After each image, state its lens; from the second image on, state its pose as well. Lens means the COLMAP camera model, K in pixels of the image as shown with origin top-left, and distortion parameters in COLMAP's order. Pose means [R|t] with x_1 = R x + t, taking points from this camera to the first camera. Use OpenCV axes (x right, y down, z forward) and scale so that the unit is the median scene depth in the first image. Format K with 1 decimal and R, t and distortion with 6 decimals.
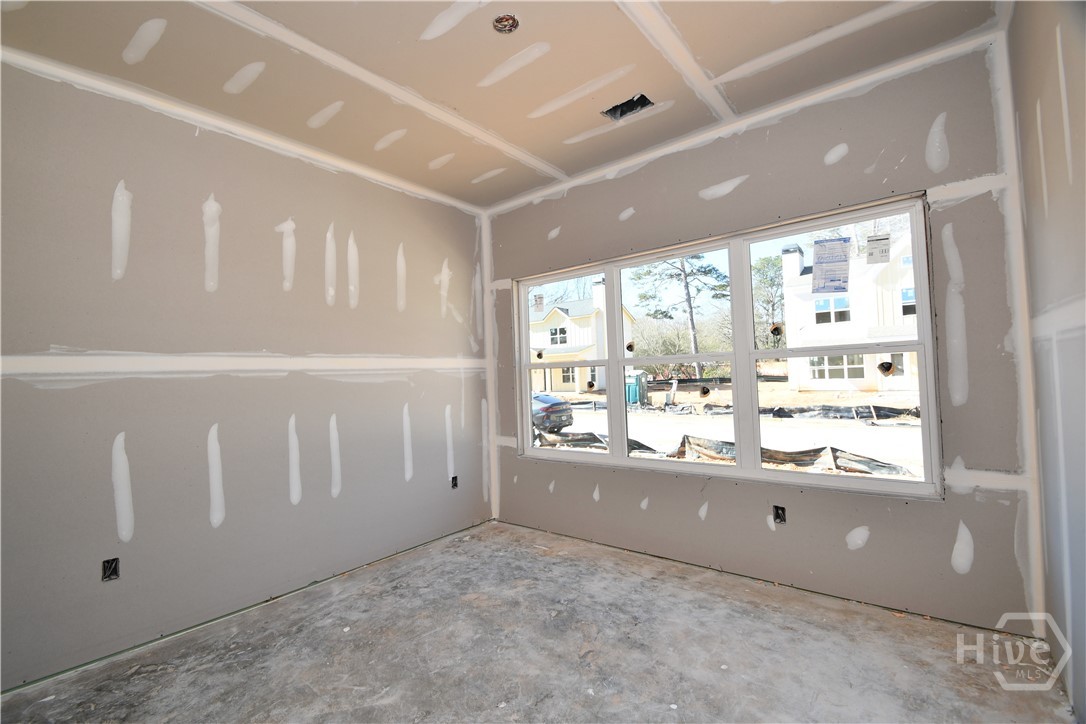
lens RADIAL K [[480.7, 0, 540.0], [0, 480.7, 361.5], [0, 0, 1]] dist [-0.000366, -0.000087]
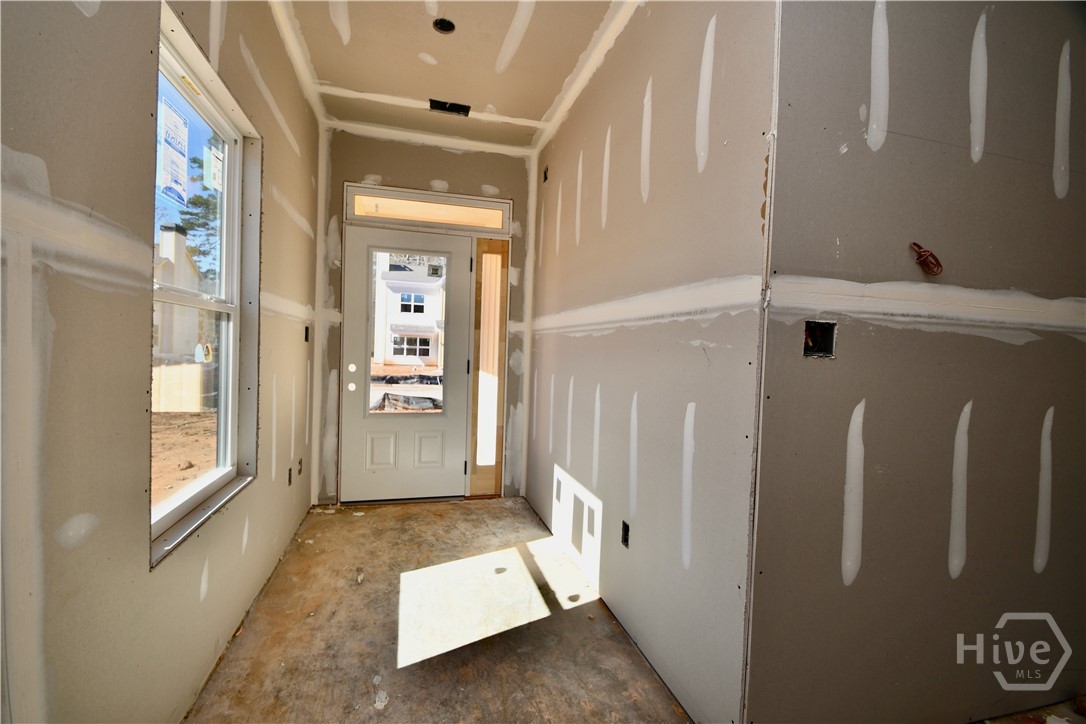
lens RADIAL K [[480.7, 0, 542.1], [0, 480.7, 362.5], [0, 0, 1]] dist [-0.000366, -0.000087]
pose [[0.576769, 0.034748, 0.816168, -0.292078], [-0.081431, 0.996564, 0.015118, 0.005981], [-0.812839, -0.075181, 0.577617, -0.068985]]
